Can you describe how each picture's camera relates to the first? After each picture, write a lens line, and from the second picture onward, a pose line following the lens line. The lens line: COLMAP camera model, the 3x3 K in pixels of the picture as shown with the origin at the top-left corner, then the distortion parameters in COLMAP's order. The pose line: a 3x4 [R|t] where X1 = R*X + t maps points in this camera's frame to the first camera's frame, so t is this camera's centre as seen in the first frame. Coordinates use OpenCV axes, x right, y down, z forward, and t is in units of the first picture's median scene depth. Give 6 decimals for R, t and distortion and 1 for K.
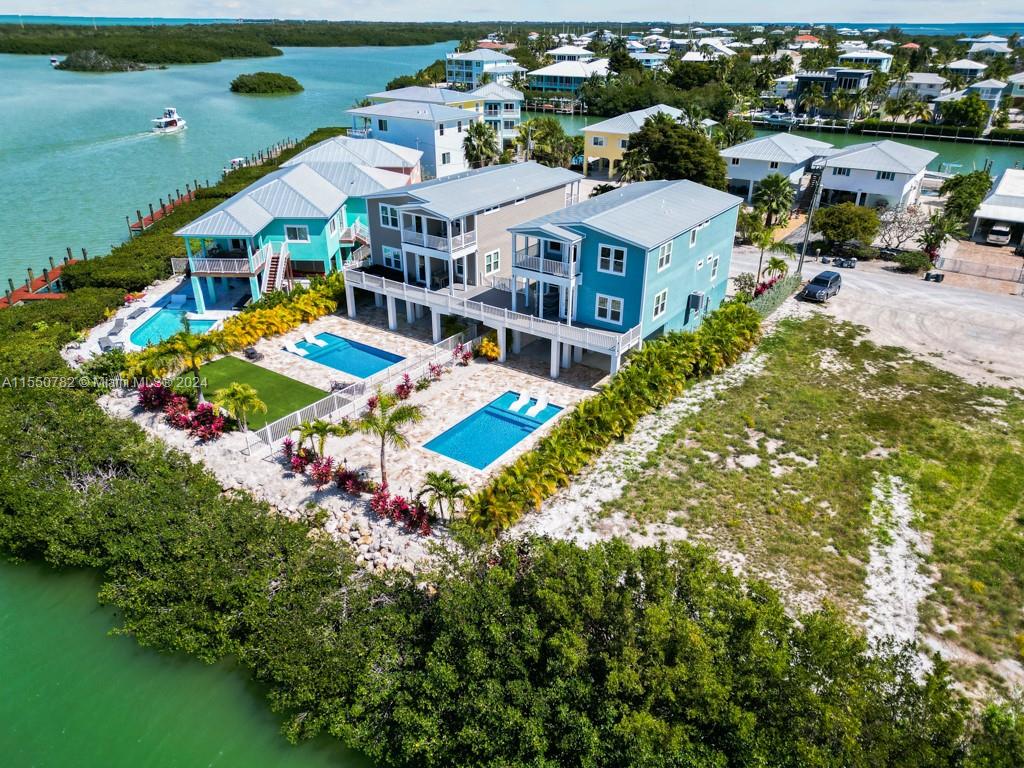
lens RADIAL K [[711.1, 0, 525.3], [0, 711.1, 392.7], [0, 0, 1]] dist [0.033161, -0.017237]
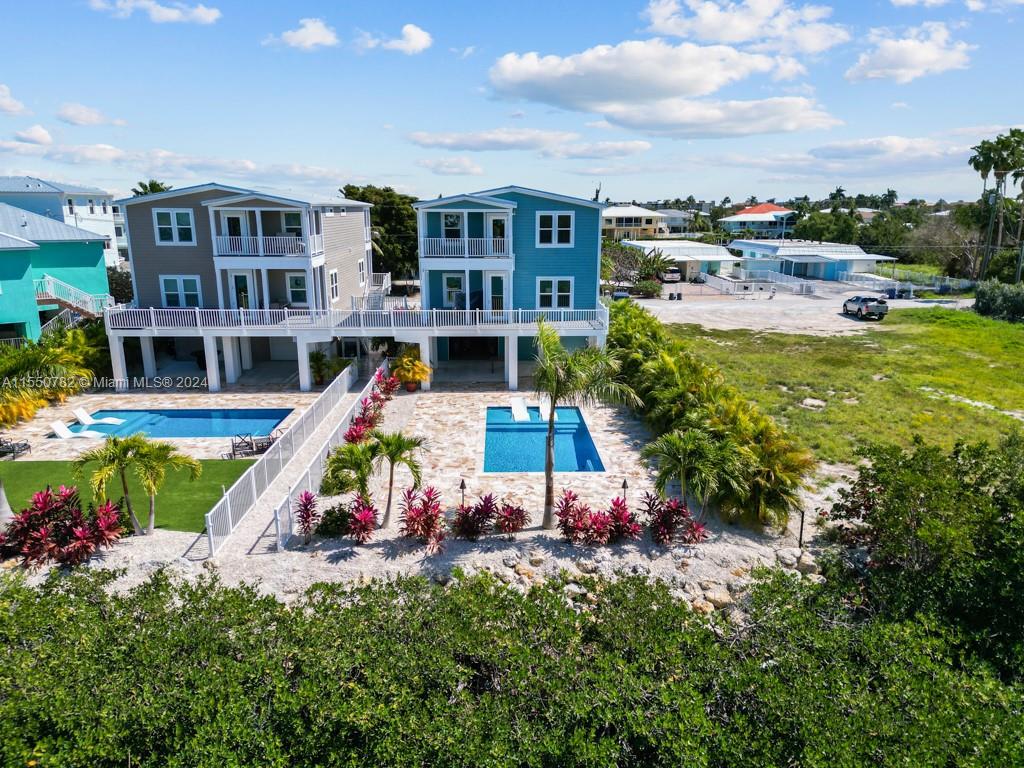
lens RADIAL K [[711.1, 0, 510.3], [0, 711.1, 411.7], [0, 0, 1]] dist [0.033161, -0.017237]
pose [[0.814720, -0.166998, 0.555286, -0.401425], [0.270120, 0.956682, -0.108607, 0.085338], [-0.513095, 0.238478, 0.824537, 0.405106]]
